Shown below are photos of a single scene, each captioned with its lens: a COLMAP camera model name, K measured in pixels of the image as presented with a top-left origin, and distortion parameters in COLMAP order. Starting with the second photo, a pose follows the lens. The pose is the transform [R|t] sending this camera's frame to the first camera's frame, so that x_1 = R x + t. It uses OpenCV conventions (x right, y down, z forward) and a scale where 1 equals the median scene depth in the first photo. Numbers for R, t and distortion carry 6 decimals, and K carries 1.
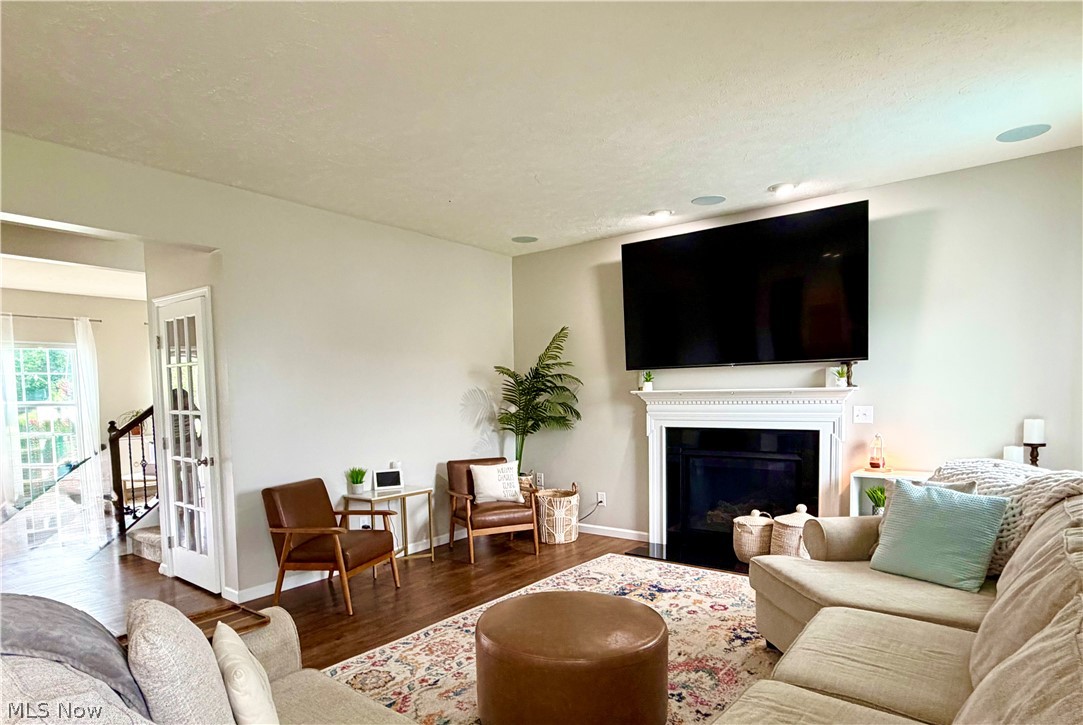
lens RADIAL K [[619.8, 0, 525.5], [0, 619.8, 433.9], [0, 0, 1]] dist [-0.002435, -0.000198]
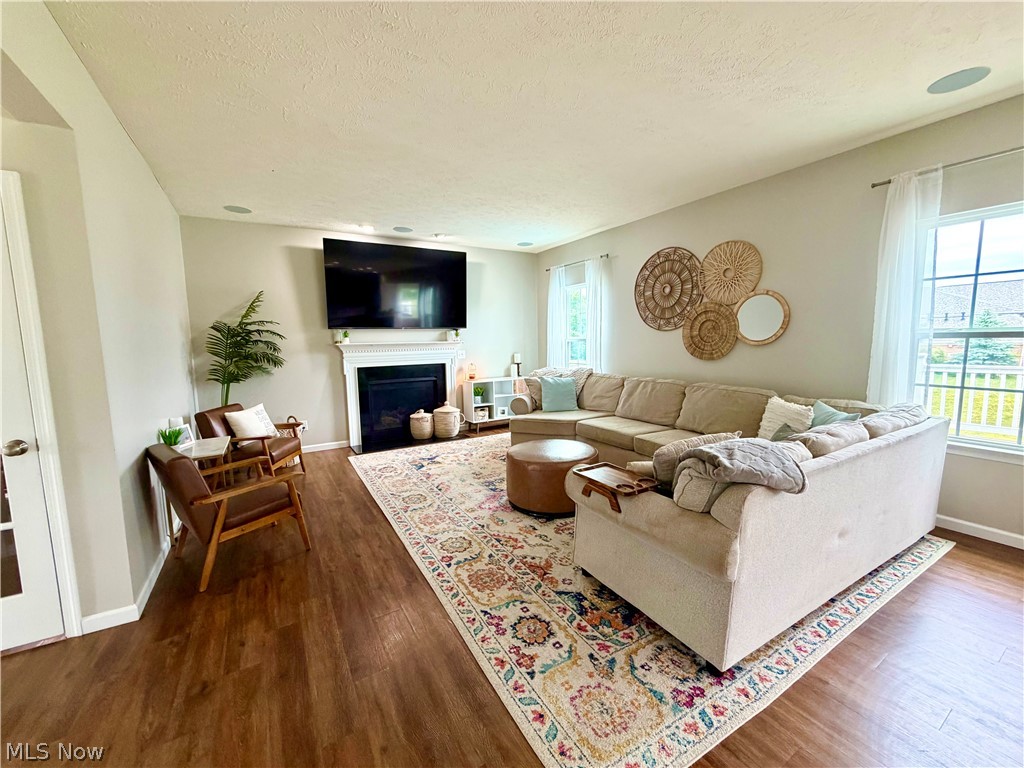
lens RADIAL K [[409.7, 0, 507.7], [0, 409.7, 385.1], [0, 0, 1]] dist [-0.001021, 0.001108]
pose [[0.357570, -0.092621, 0.929282, -0.662522], [0.075212, 0.994693, 0.070200, -0.012750], [-0.930853, 0.044792, 0.362639, 0.341939]]
